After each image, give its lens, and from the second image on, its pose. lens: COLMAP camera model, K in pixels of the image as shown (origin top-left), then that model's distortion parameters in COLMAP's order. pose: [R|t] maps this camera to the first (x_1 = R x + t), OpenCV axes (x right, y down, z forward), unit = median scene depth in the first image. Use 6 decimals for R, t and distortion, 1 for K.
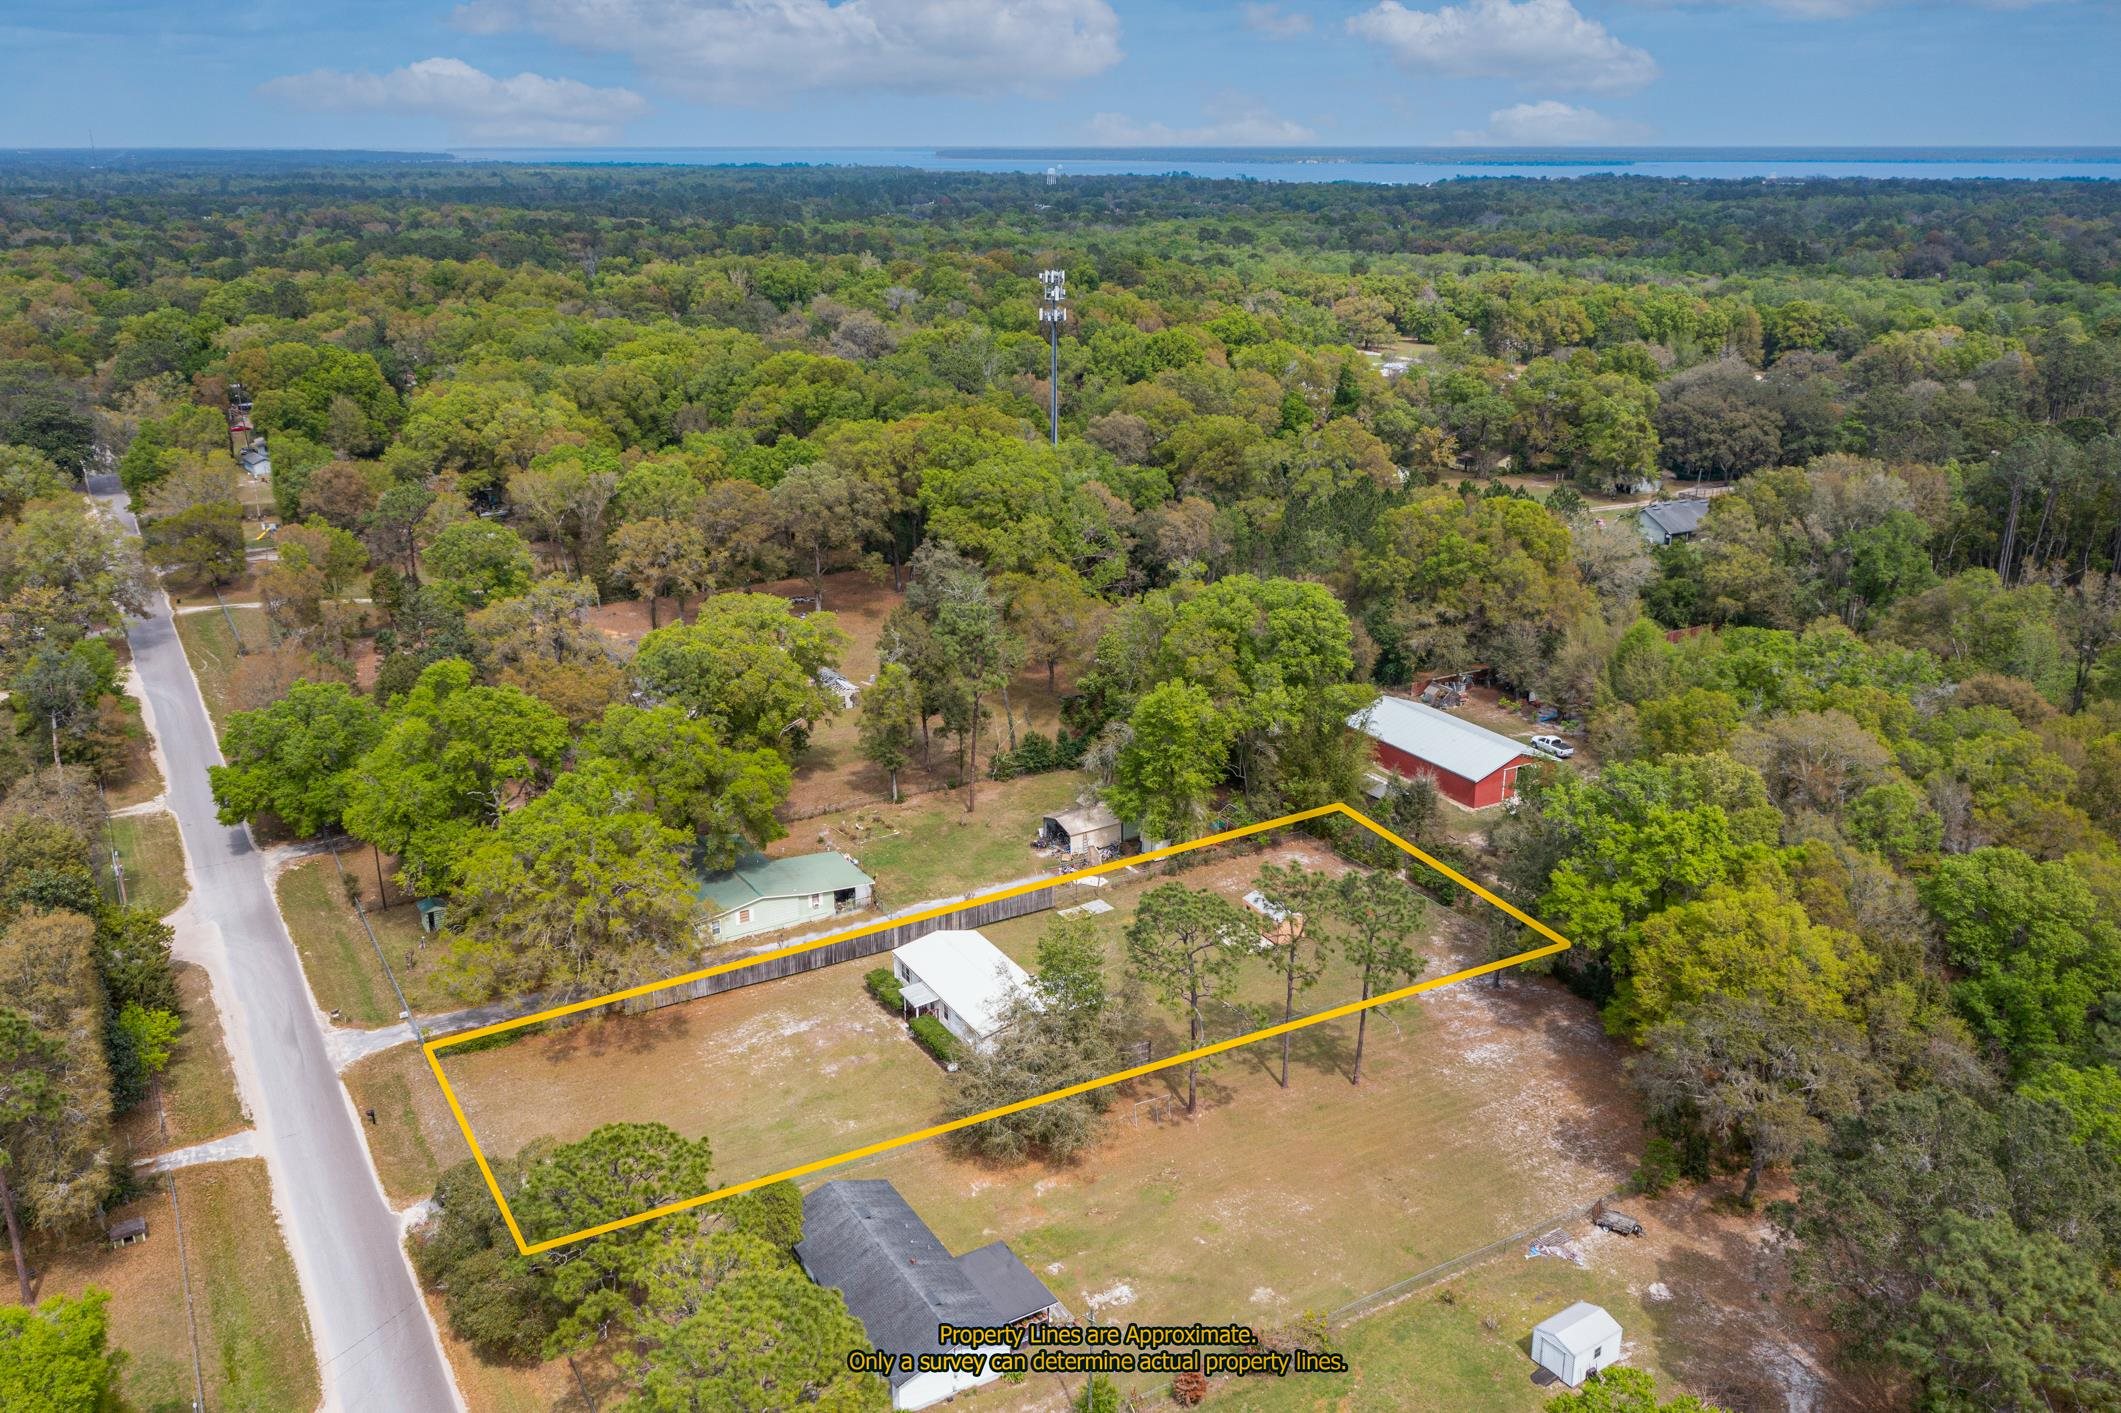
lens RADIAL K [[1688.1, 0, 1014.6], [0, 1688.1, 678.1], [0, 0, 1]] dist [0.007797, 0.005041]
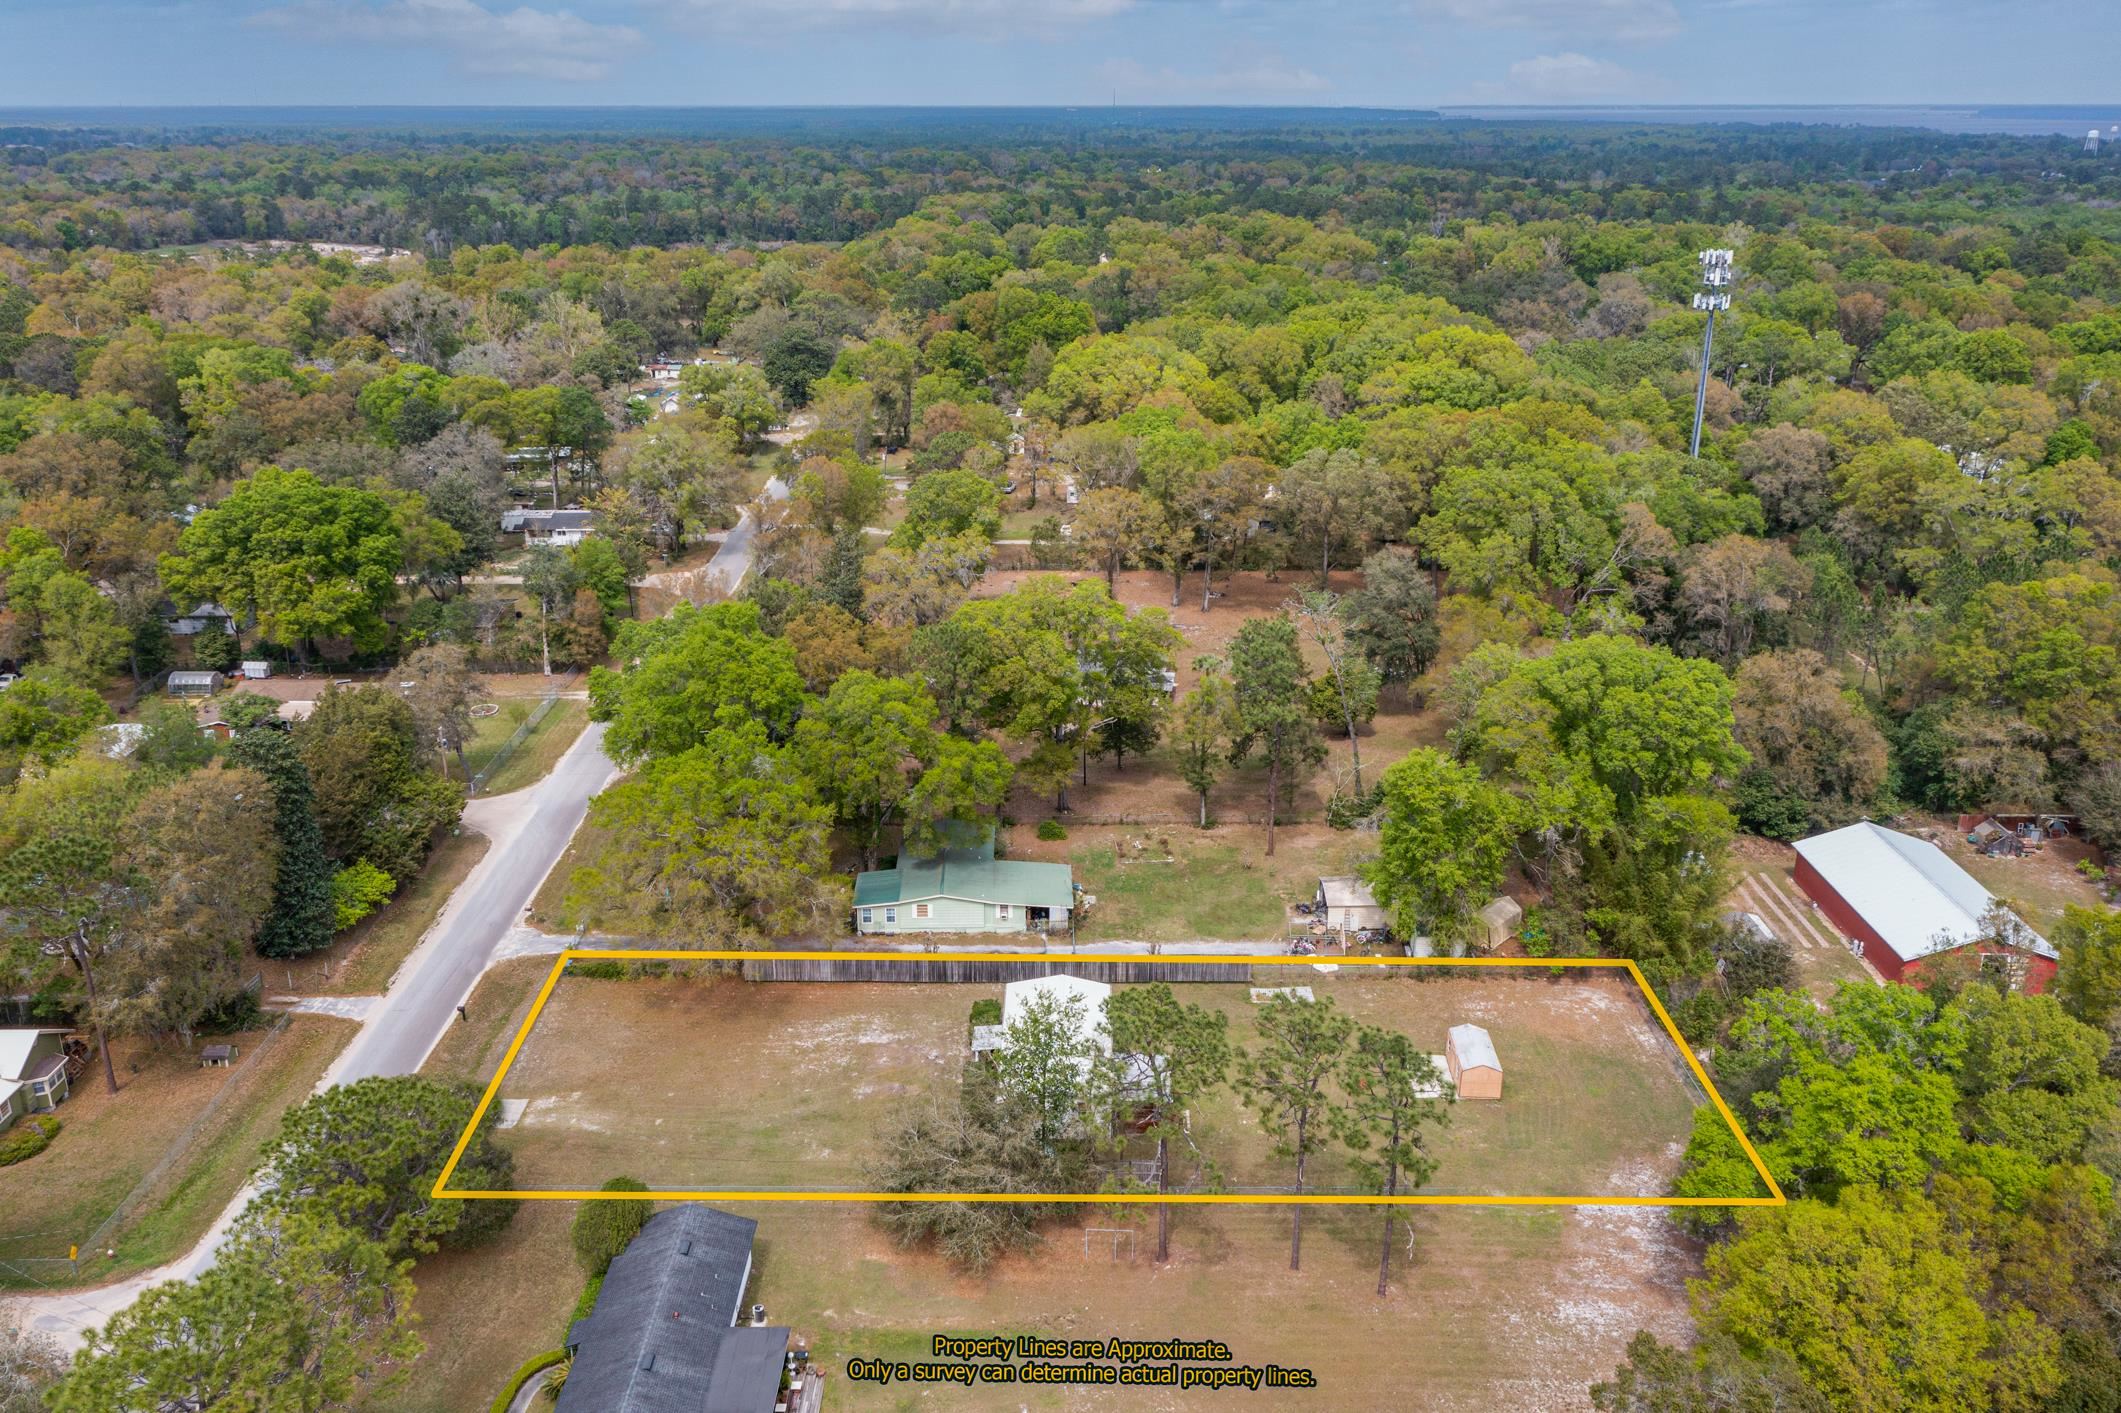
lens RADIAL K [[1702.6, 0, 1060.5], [0, 1702.6, 706.5], [0, 0, 1]] dist [0.003879, 0.005734]
pose [[0.863932, 0.171061, -0.473666, 0.301348], [-0.154460, 0.985218, 0.074079, -0.048777], [0.479336, 0.009163, 0.877584, 0.170399]]
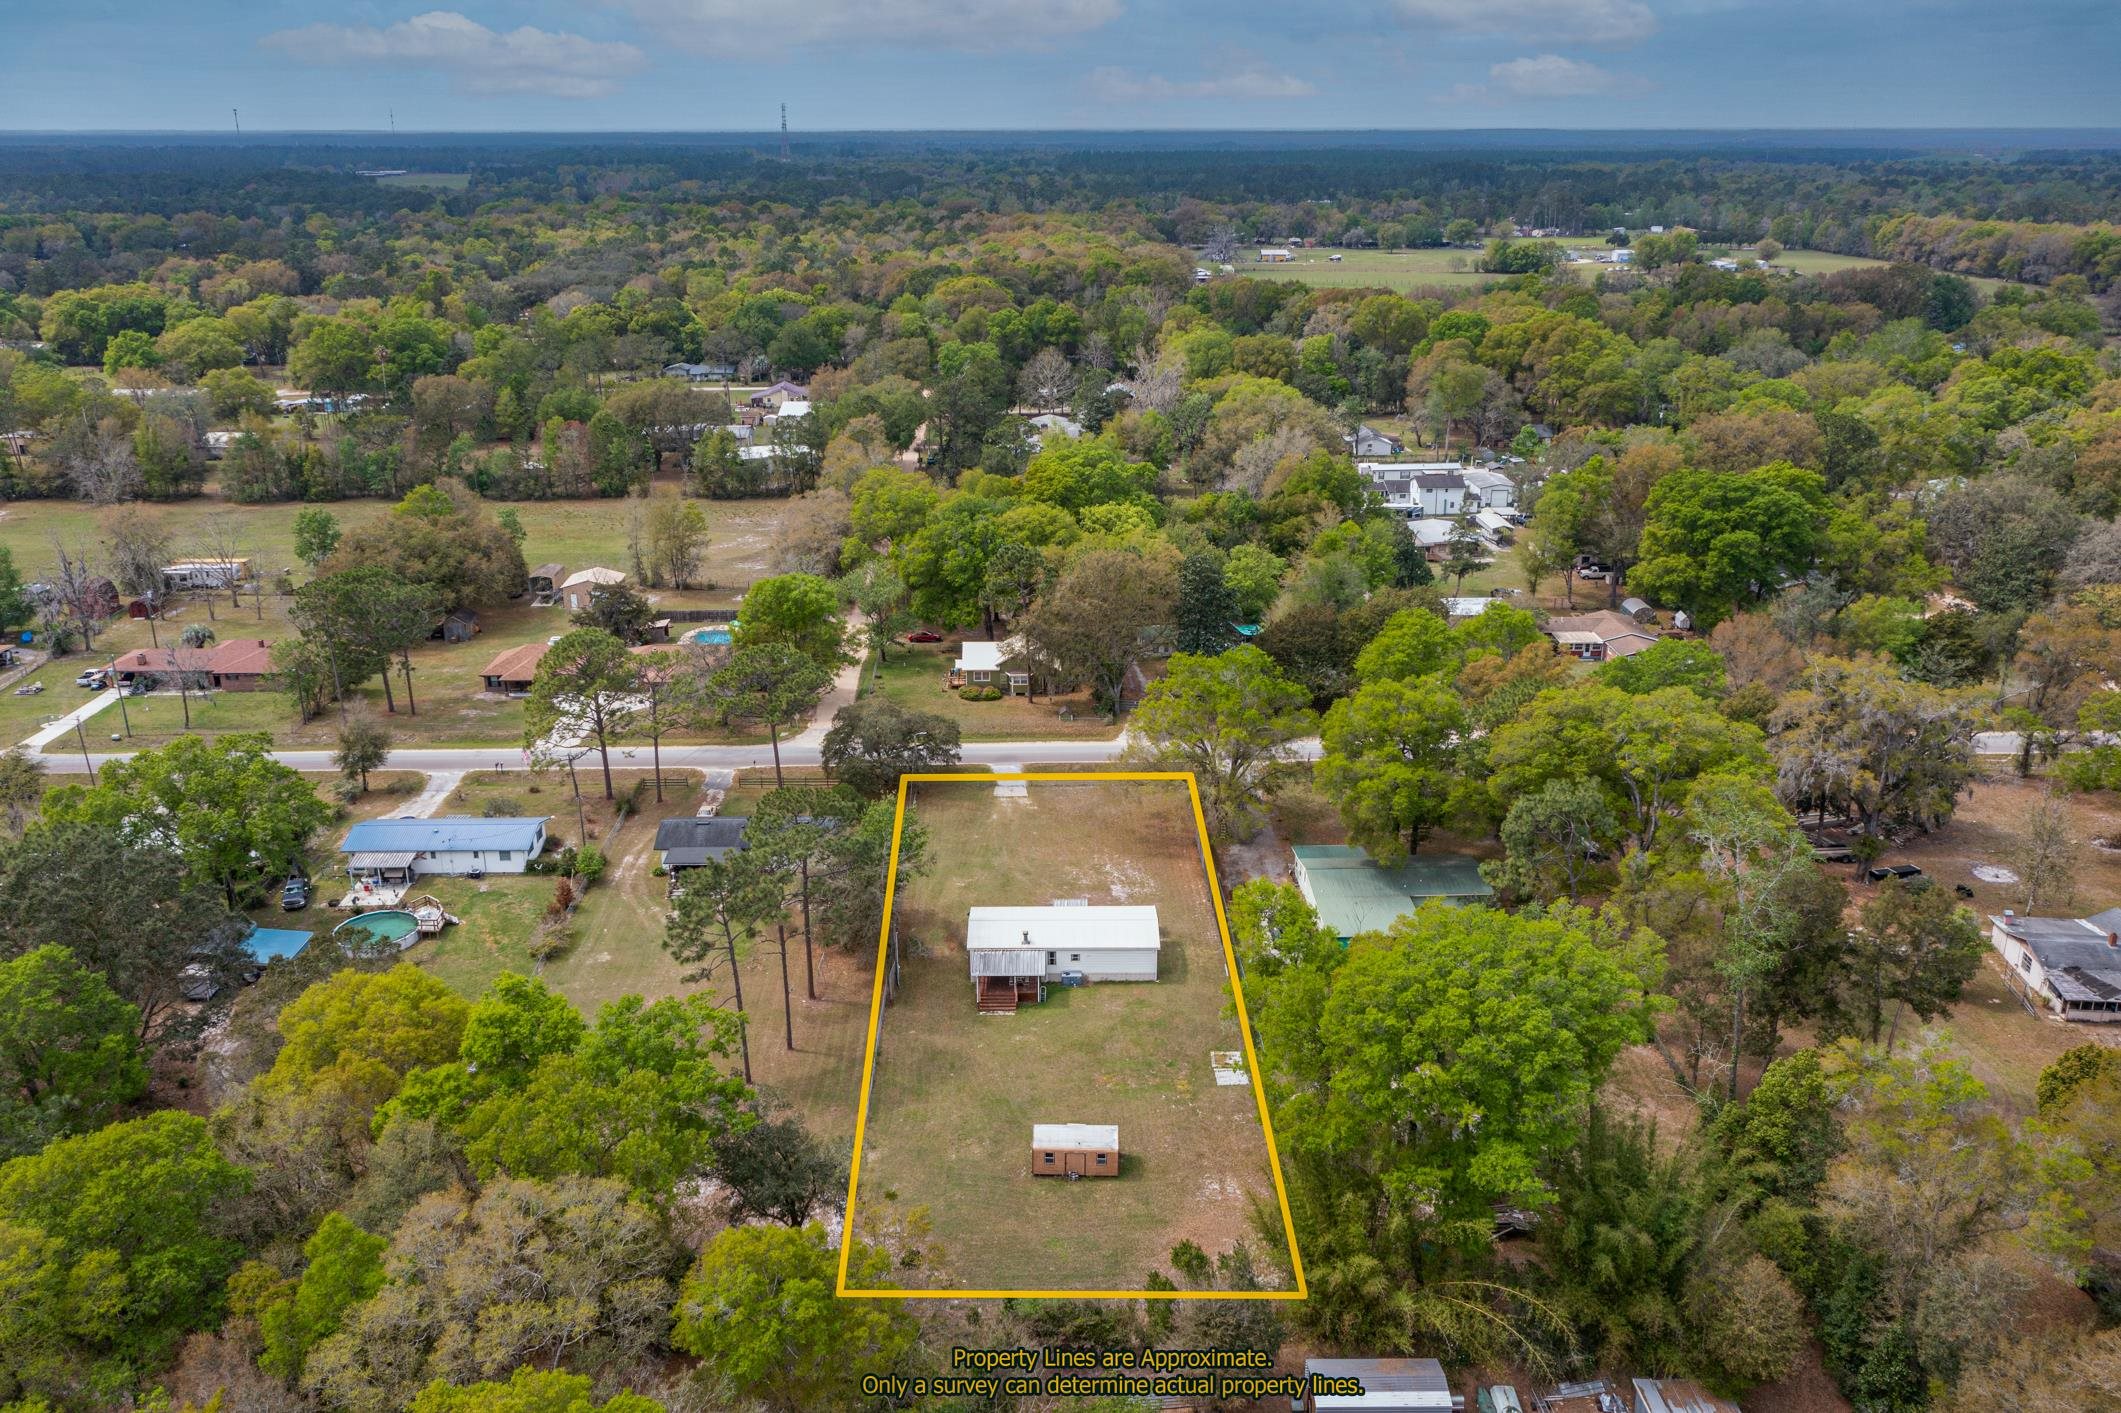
lens RADIAL K [[1709.9, 0, 1061.2], [0, 1709.9, 738.0], [0, 0, 1]] dist [0.010811, 0.002964]
pose [[-0.486468, 0.298314, -0.821193, 0.645610], [-0.266884, 0.844243, 0.464787, -0.328367], [0.831938, 0.445268, -0.331082, 1.045653]]
